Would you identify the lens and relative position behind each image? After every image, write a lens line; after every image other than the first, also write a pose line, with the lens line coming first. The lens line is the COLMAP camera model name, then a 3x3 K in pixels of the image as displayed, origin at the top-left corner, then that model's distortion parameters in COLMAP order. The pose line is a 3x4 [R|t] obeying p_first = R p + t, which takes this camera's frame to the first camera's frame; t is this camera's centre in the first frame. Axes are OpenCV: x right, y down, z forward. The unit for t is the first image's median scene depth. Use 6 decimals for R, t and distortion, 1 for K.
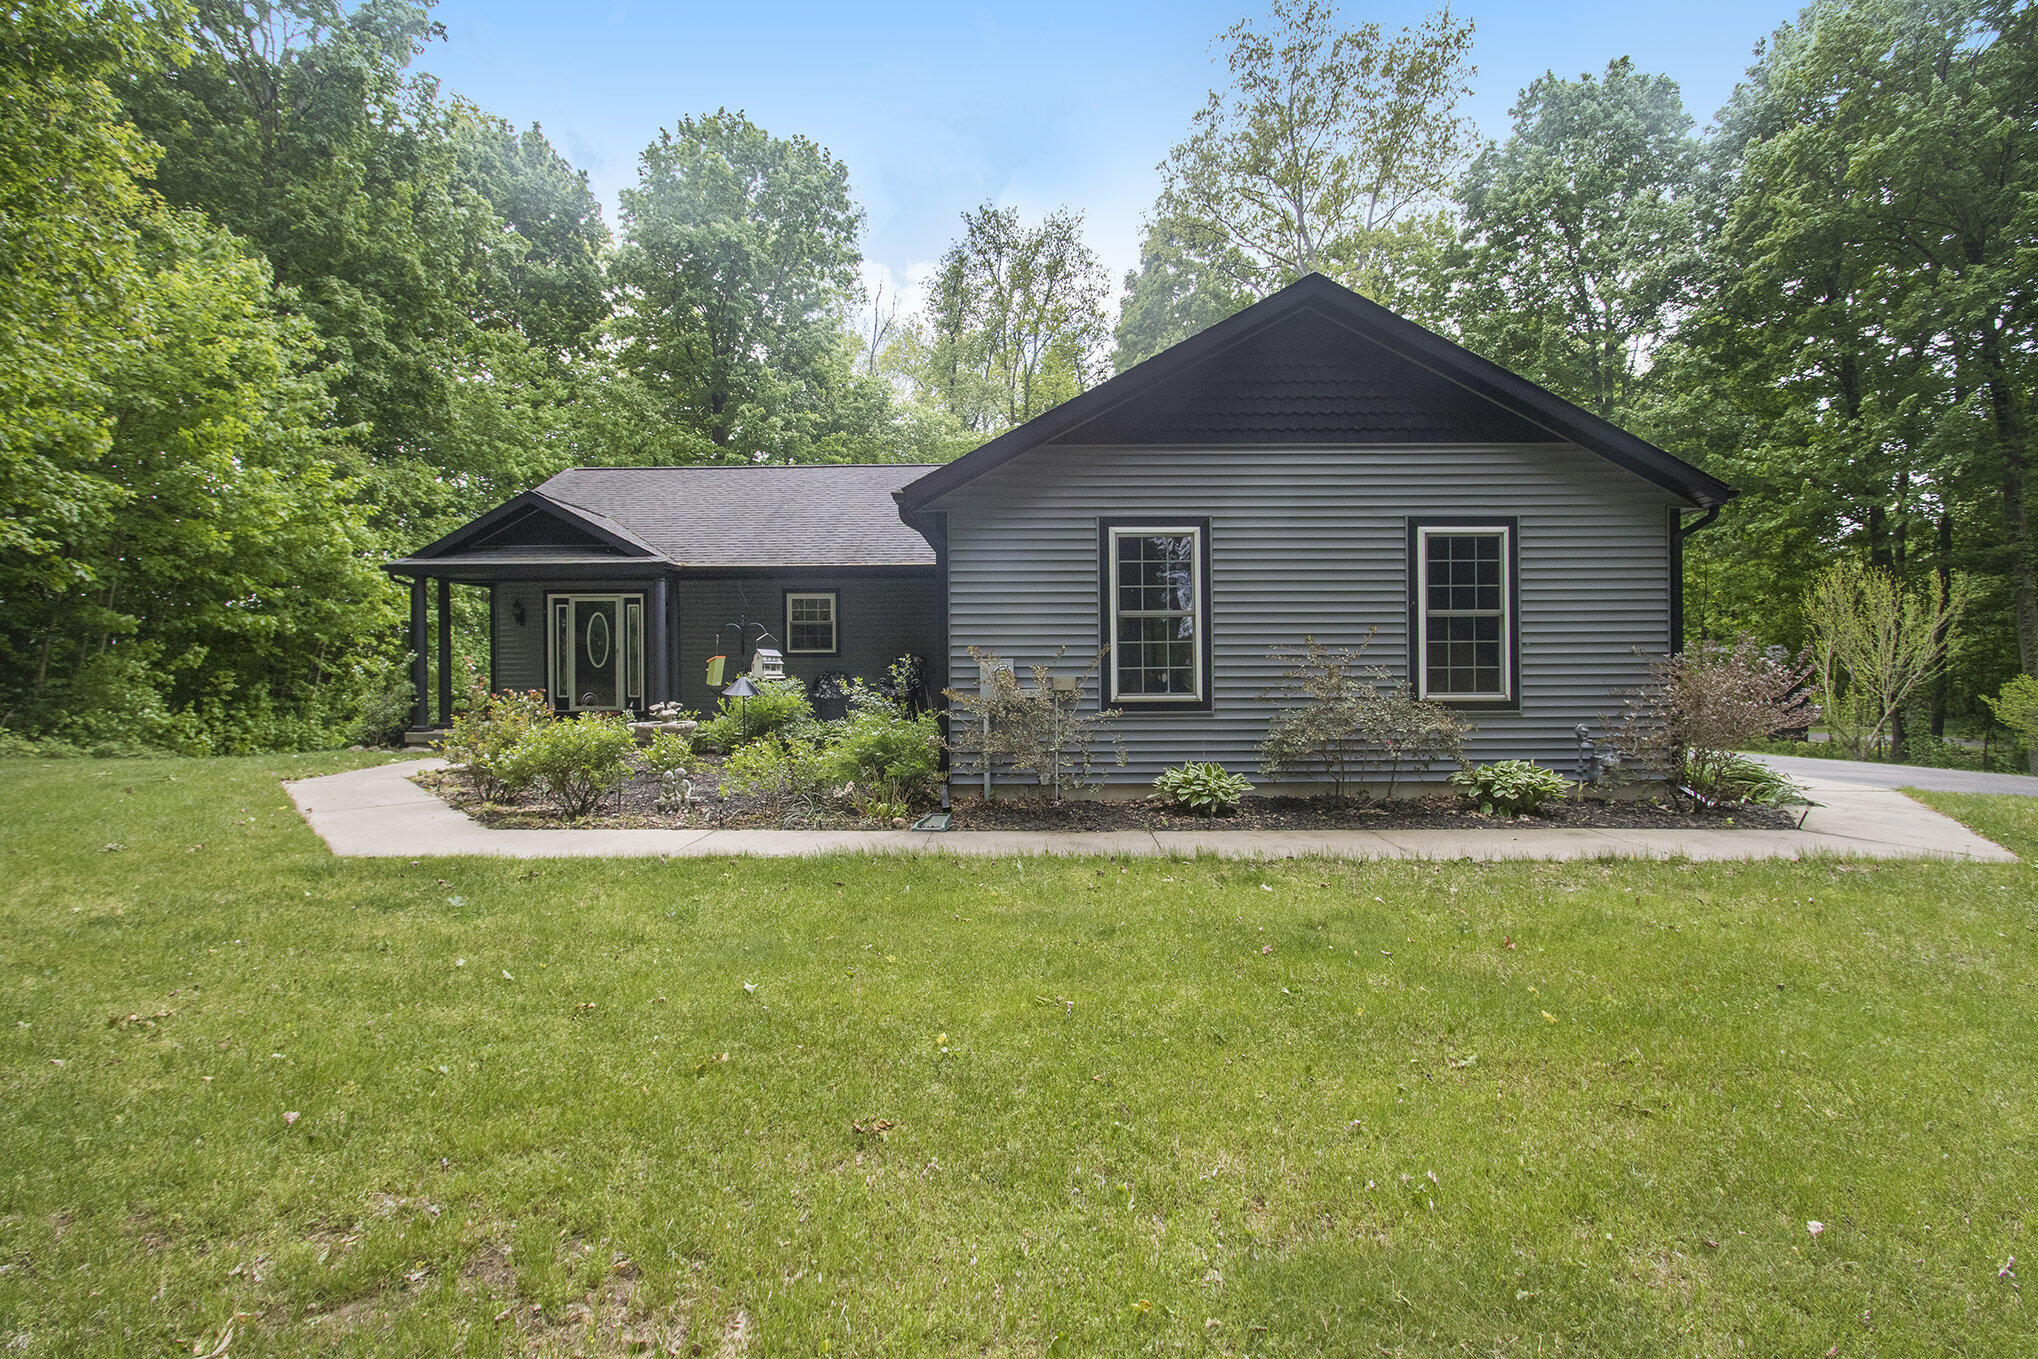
lens RADIAL K [[974.8, 0, 1062.2], [0, 974.8, 641.5], [0, 0, 1]] dist [-0.016377, -0.000060]
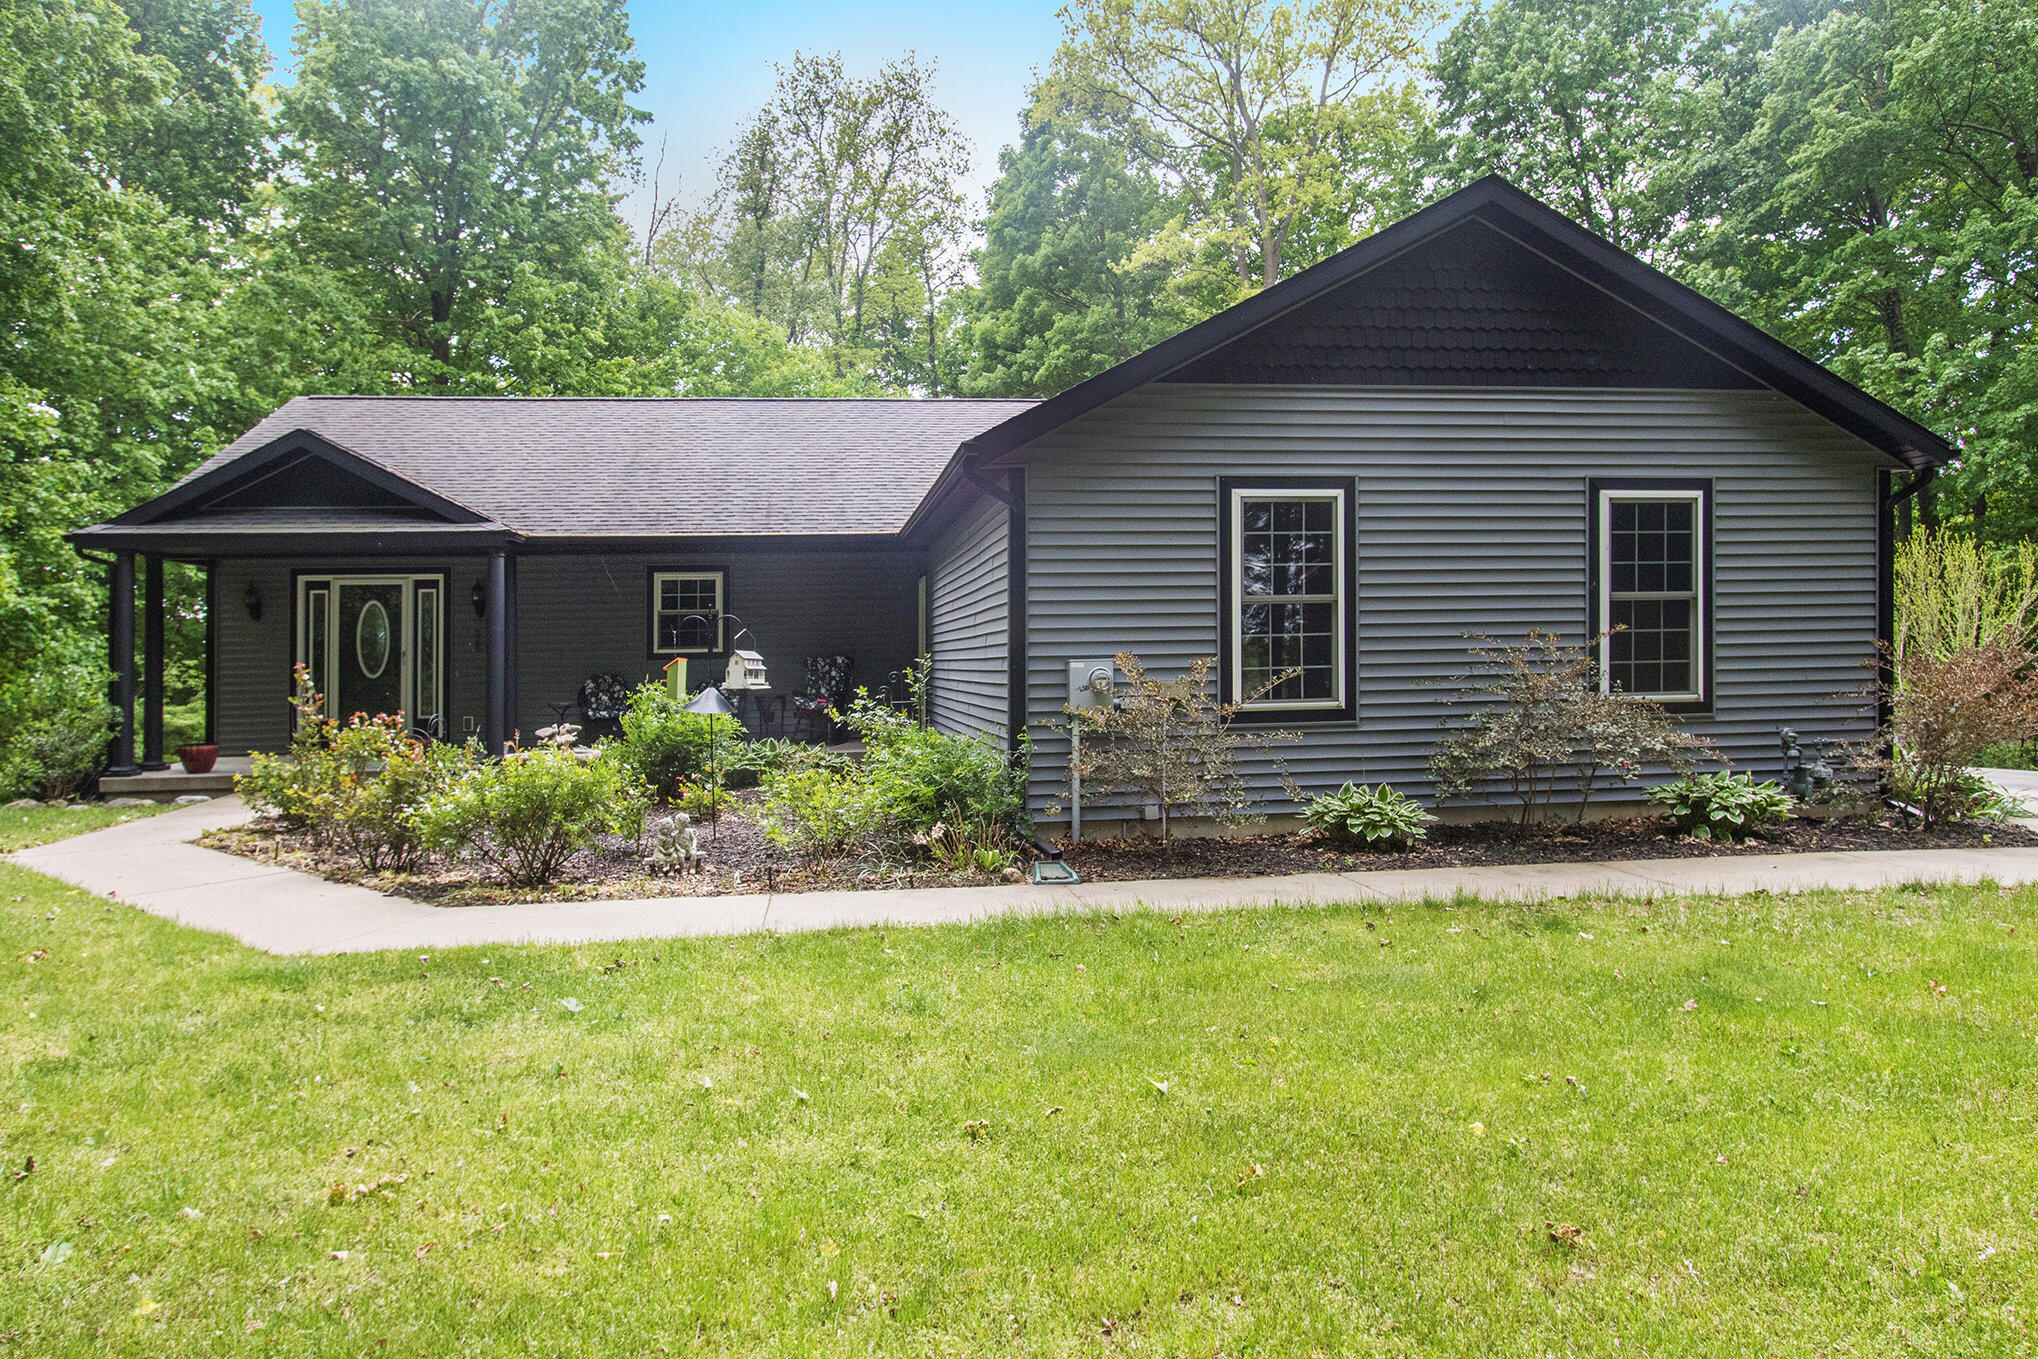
lens RADIAL K [[1306.9, 0, 997.6], [0, 1306.9, 609.2], [0, 0, 1]] dist [-0.005558, 0.001861]
pose [[0.989899, -0.008518, 0.141521, -0.163067], [0.011013, 0.999797, -0.016858, -0.002636], [-0.141348, 0.018247, 0.989792, -0.007059]]
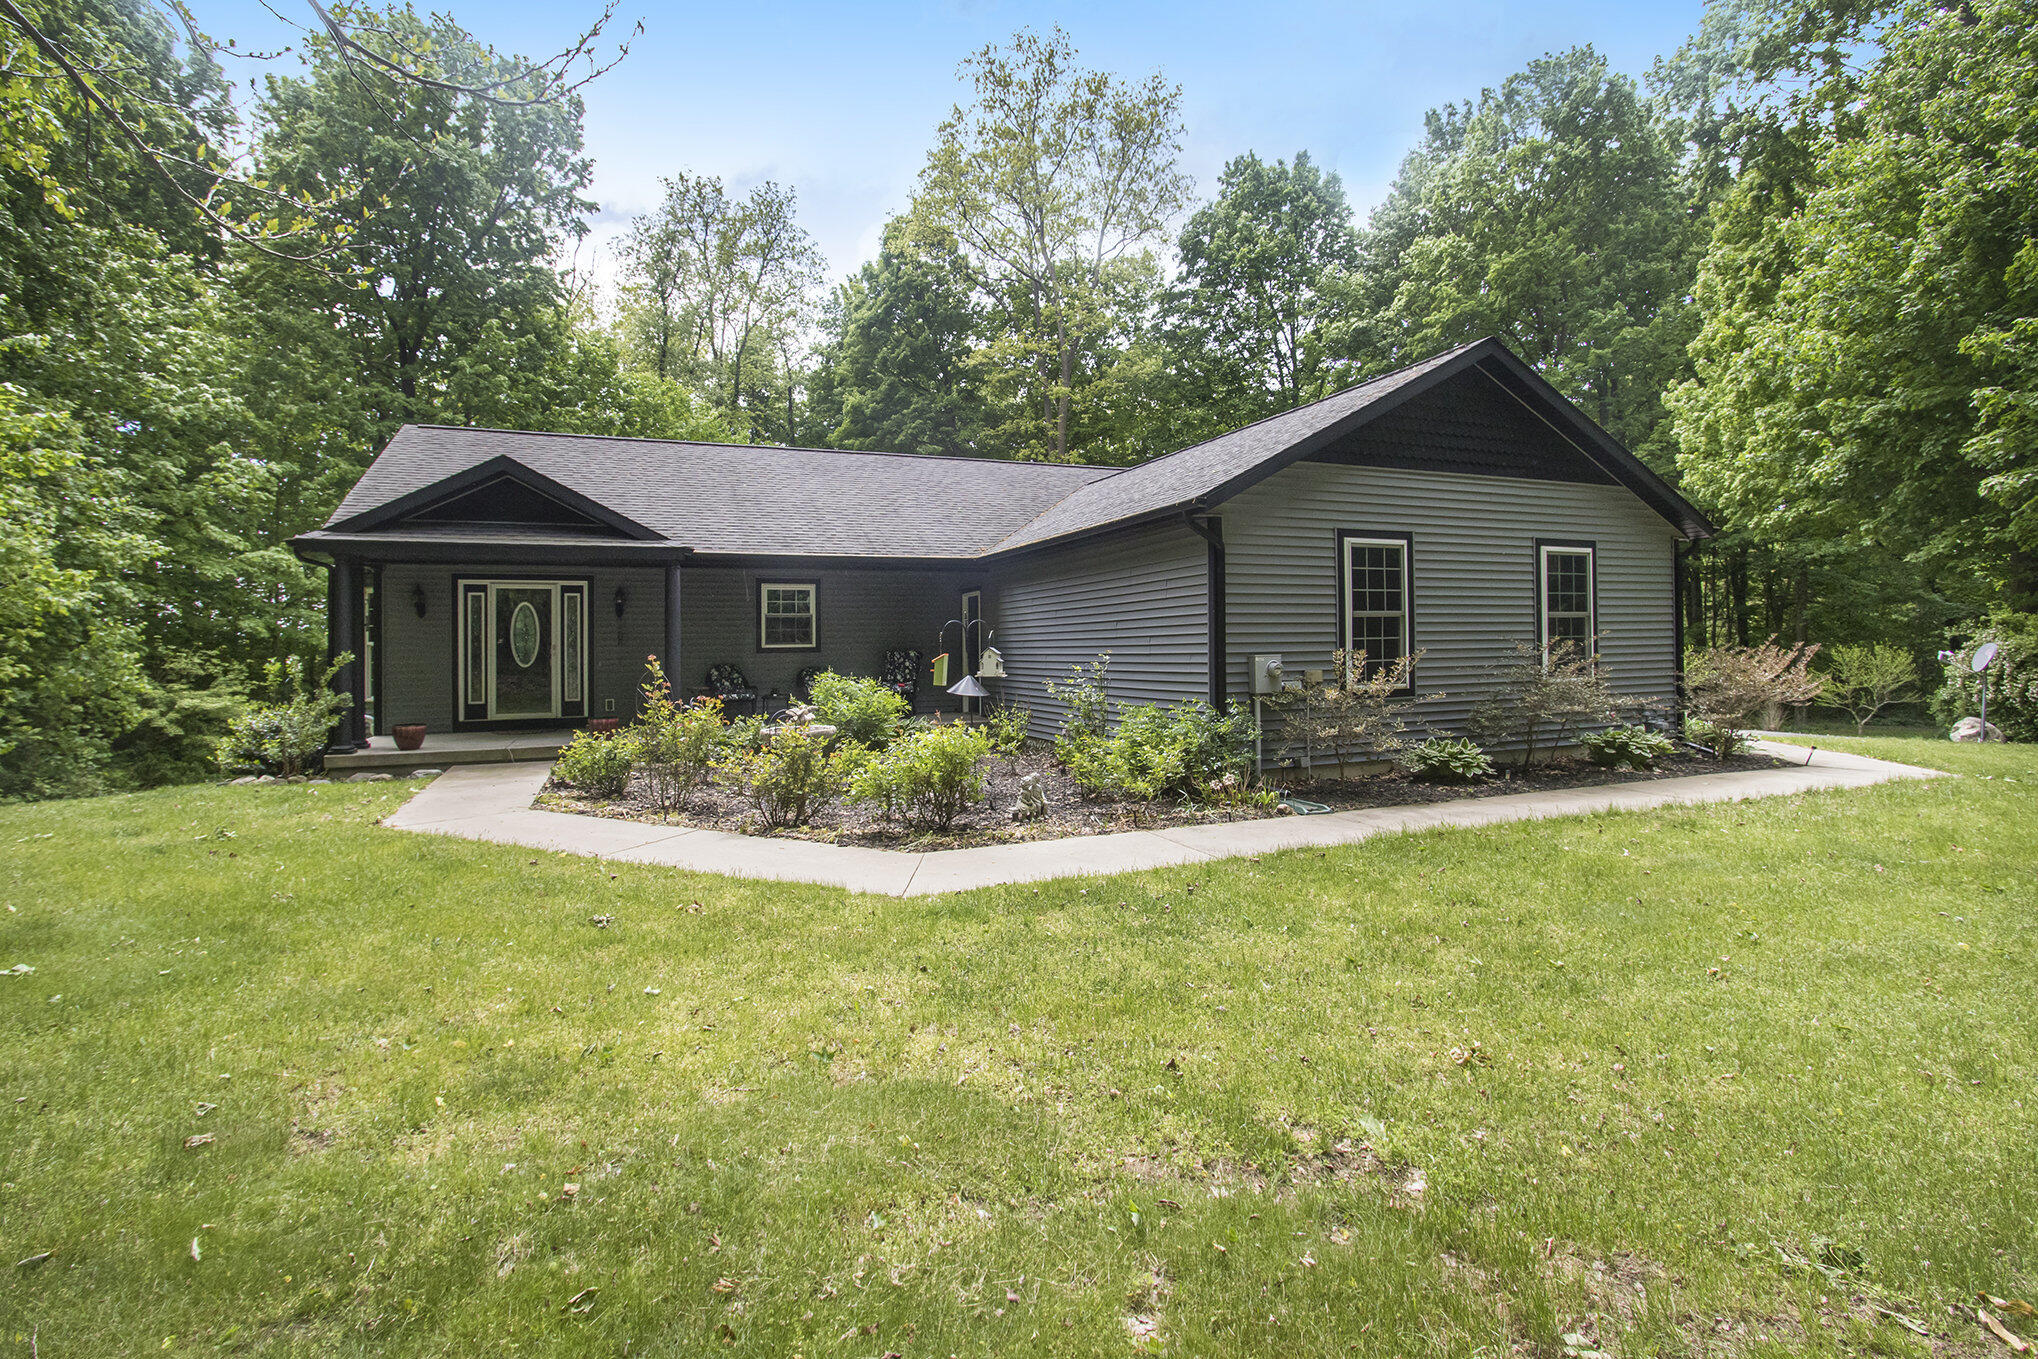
lens RADIAL K [[974.8, 0, 947.8], [0, 974.8, 622.2], [0, 0, 1]] dist [-0.016377, -0.000060]
pose [[0.918440, 0.000873, 0.395559, -0.475849], [0.001552, 0.999982, -0.005810, -0.007185], [-0.395557, 0.005950, 0.918422, 0.084601]]
